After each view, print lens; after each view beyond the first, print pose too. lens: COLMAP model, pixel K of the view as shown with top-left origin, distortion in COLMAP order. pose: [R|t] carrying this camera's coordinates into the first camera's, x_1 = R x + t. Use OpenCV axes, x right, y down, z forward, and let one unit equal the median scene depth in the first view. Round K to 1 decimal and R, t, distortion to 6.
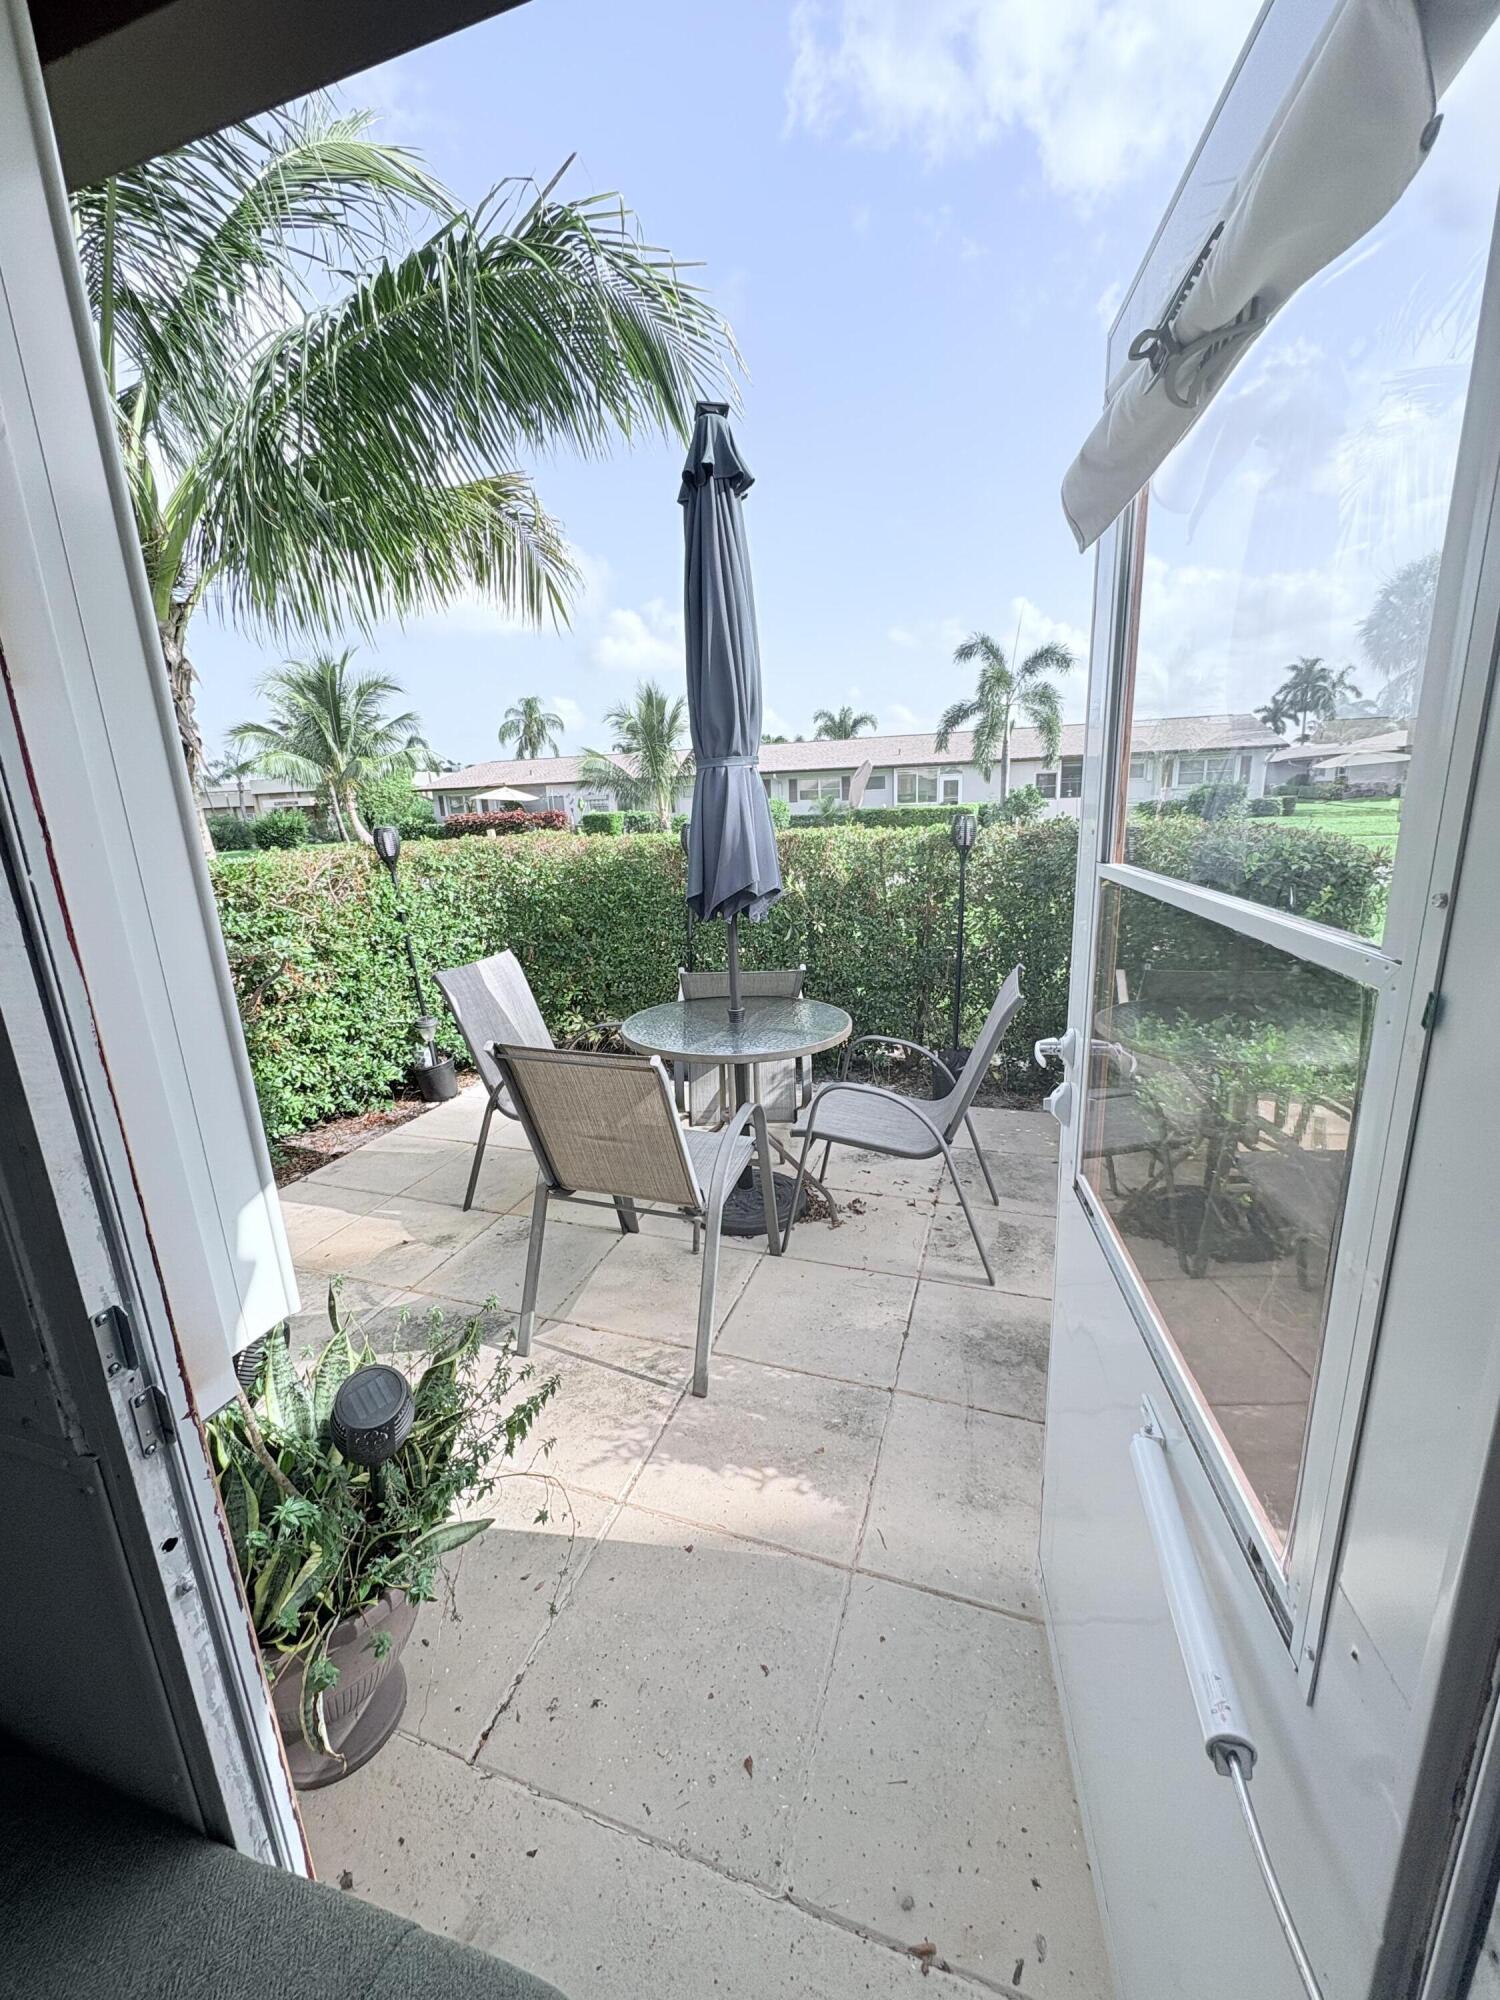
lens RADIAL K [[797.6, 0, 754.4], [0, 797.6, 995.7], [0, 0, 1]] dist [0.000771, 0.000040]
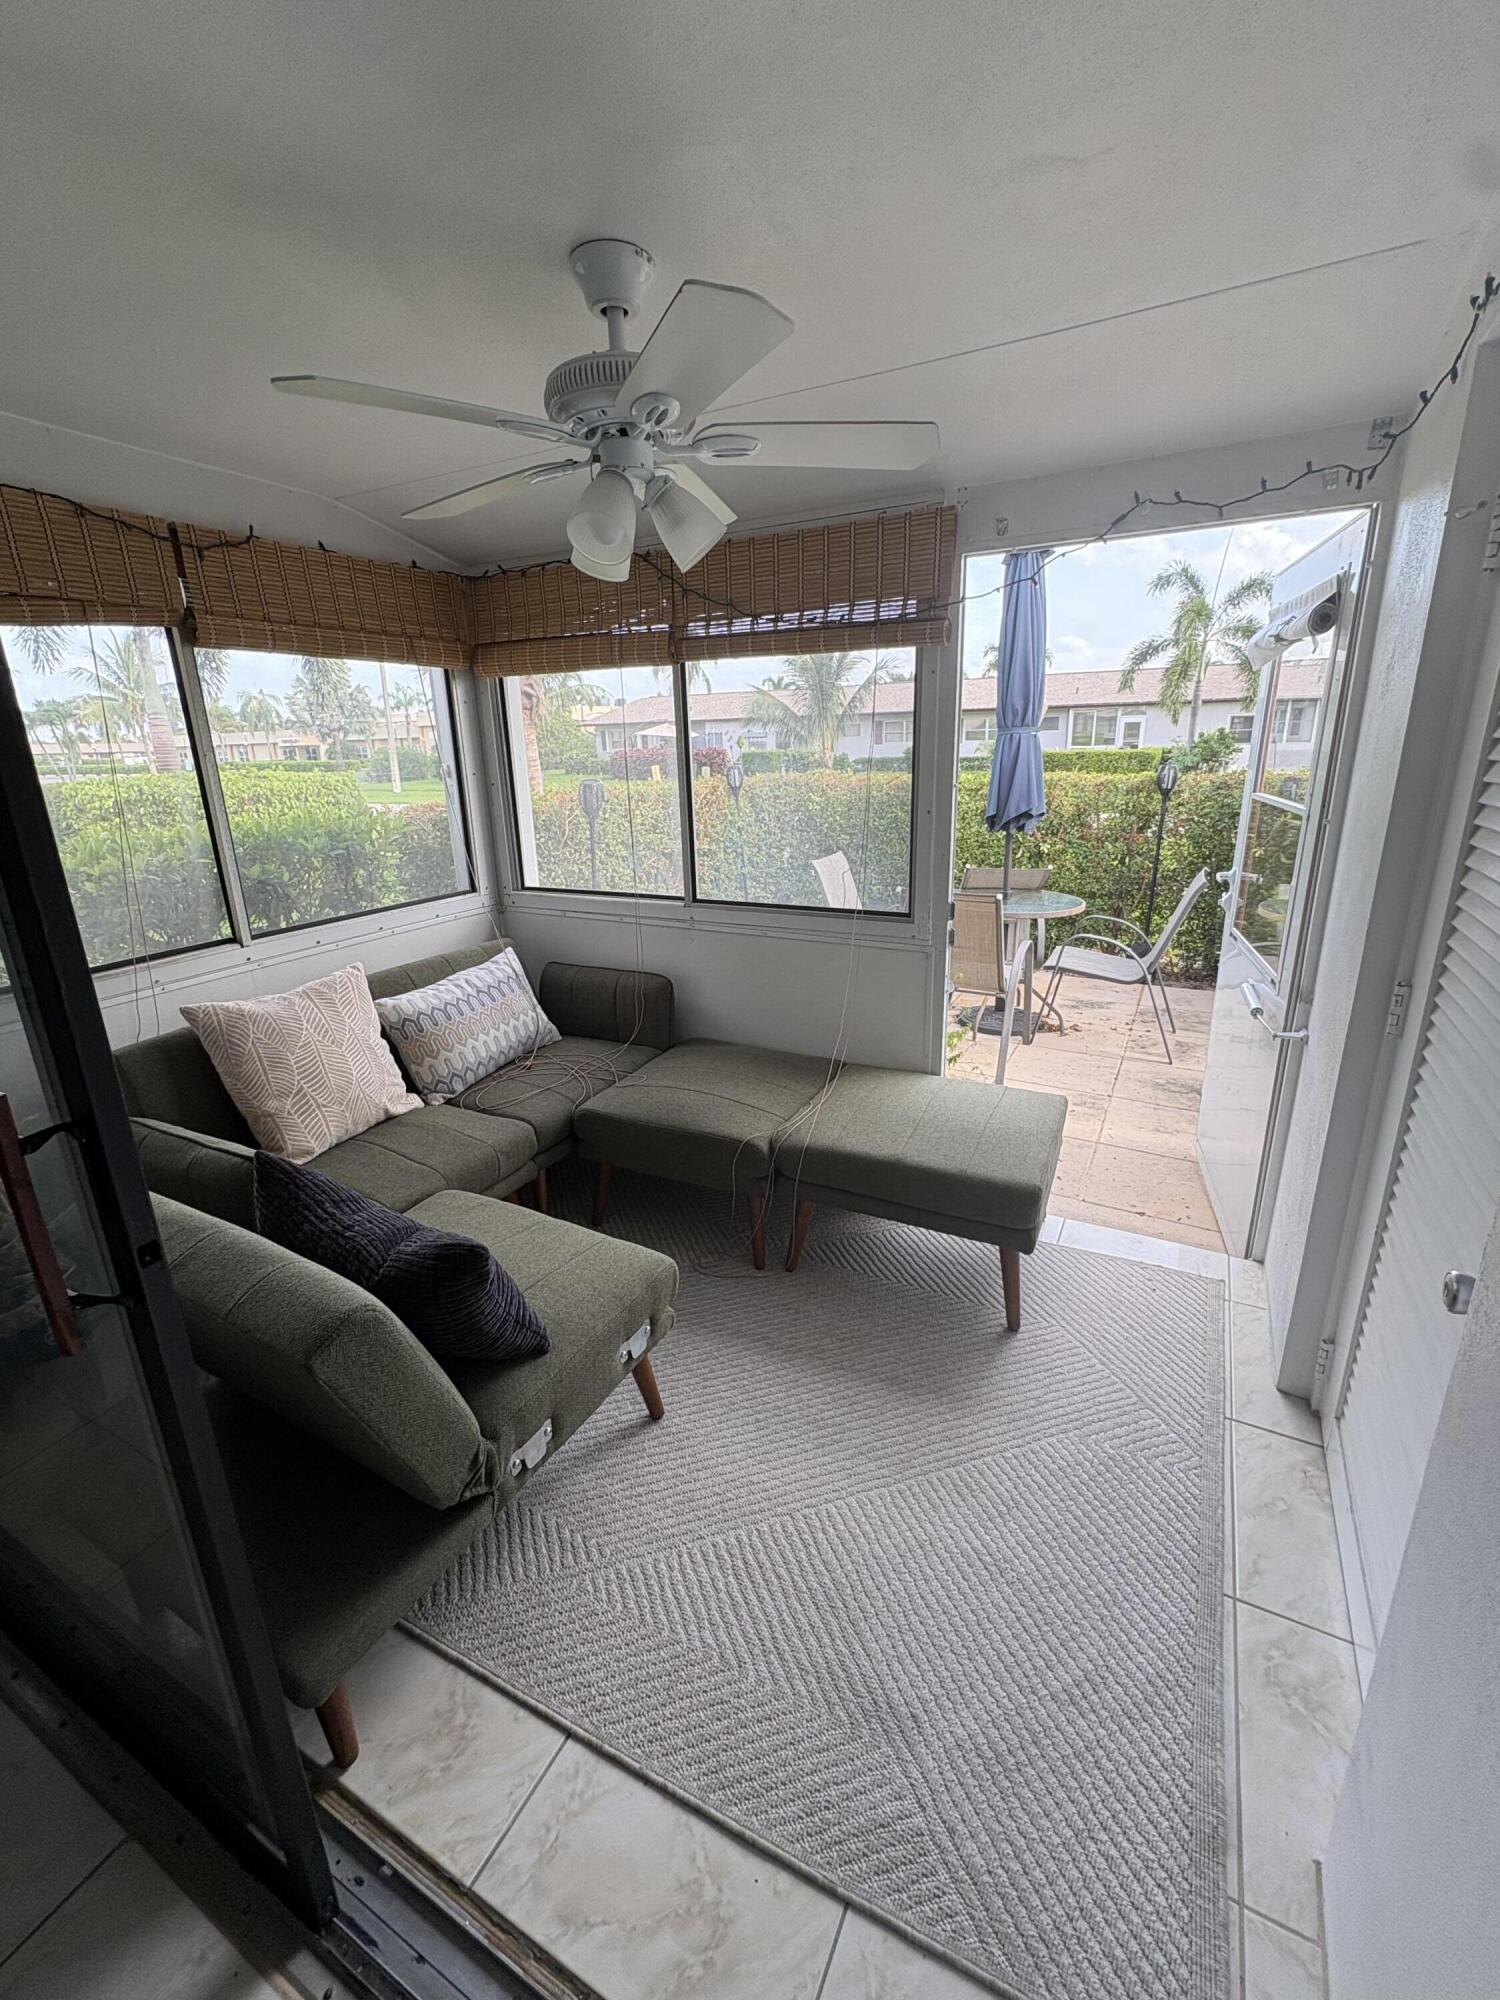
lens RADIAL K [[845.6, 0, 750.0], [0, 845.6, 1000.0], [0, 0, 1]] dist [-0.000050, 0.000055]
pose [[0.986131, 0.063405, -0.153380, -0.261139], [-0.053808, 0.996372, 0.065934, 0.152338], [0.157004, -0.056767, 0.985965, -0.738418]]
